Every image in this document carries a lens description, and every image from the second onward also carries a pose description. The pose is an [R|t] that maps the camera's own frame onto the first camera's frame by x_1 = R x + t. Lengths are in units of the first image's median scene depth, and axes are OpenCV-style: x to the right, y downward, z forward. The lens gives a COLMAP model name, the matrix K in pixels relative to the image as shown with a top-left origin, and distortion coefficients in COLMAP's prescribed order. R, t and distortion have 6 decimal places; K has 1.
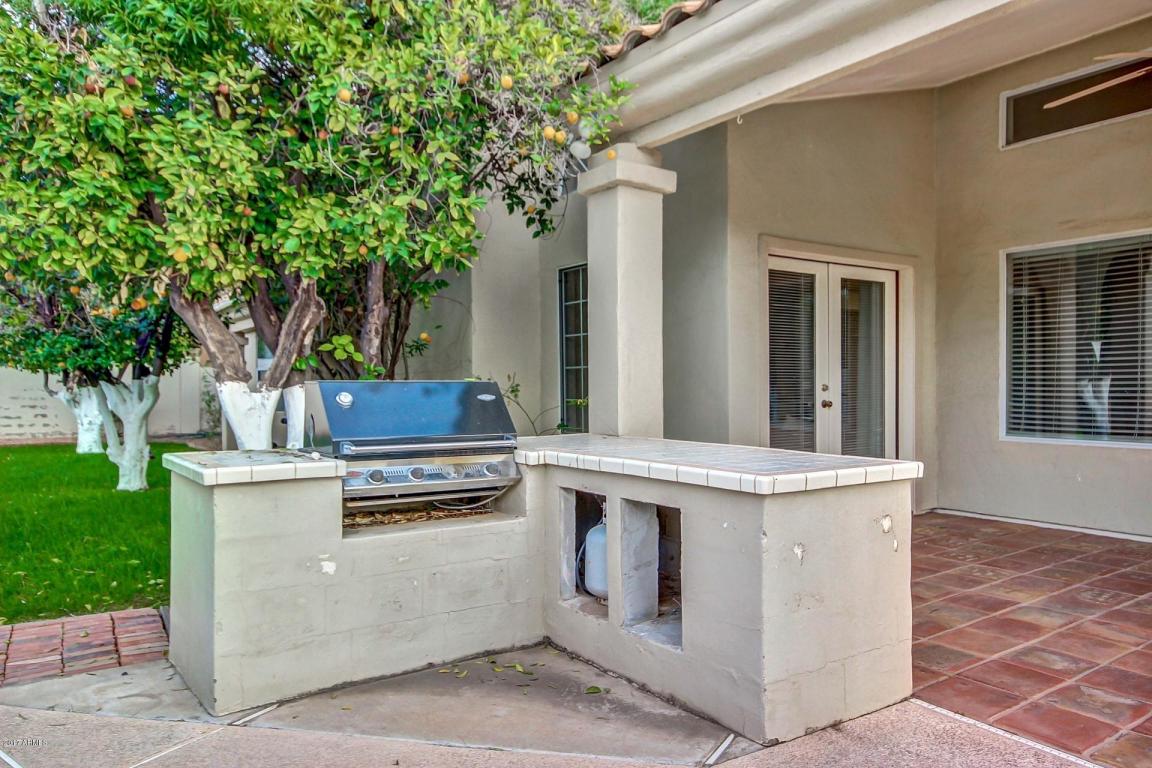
lens RADIAL K [[792.6, 0, 578.5], [0, 792.6, 384.8], [0, 0, 1]] dist [0.005819, 0.001666]
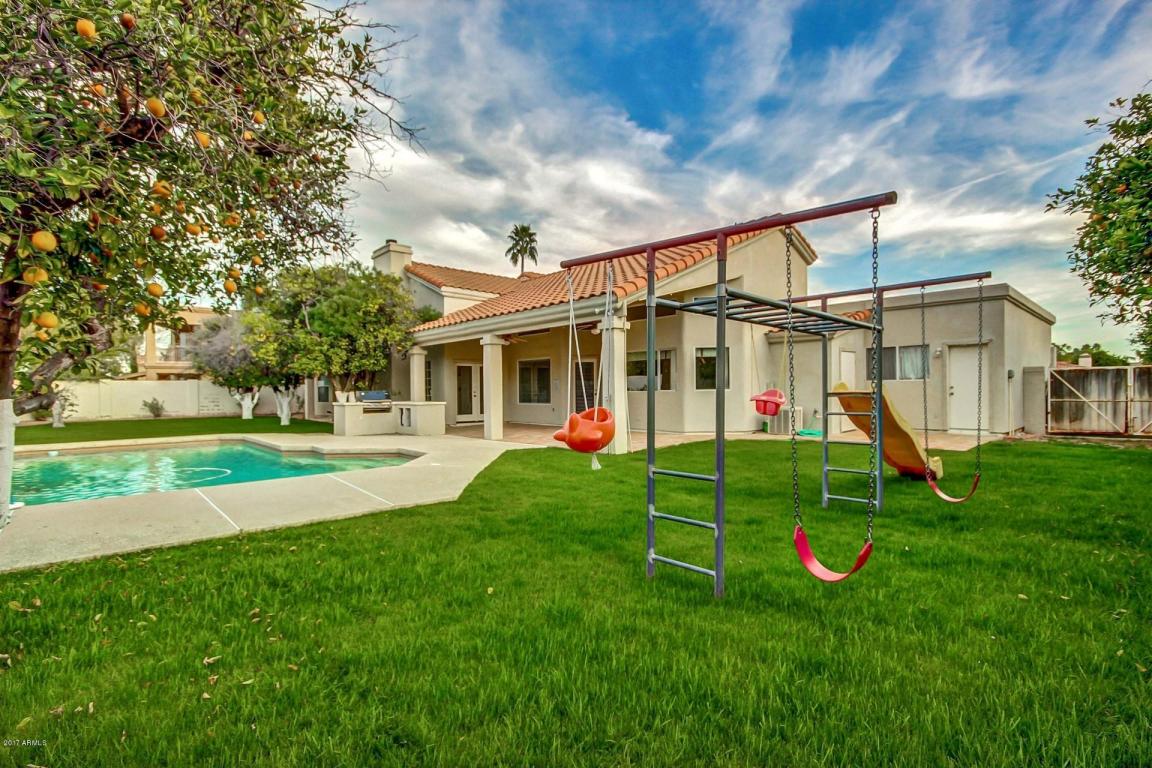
lens RADIAL K [[536.9, 0, 571.6], [0, 536.9, 386.9], [0, 0, 1]] dist [0.016638, -0.000254]
pose [[0.992241, -0.000799, 0.124325, 0.645743], [0.002062, 0.999948, -0.010026, 0.007727], [-0.124310, 0.010205, 0.992191, -2.708122]]
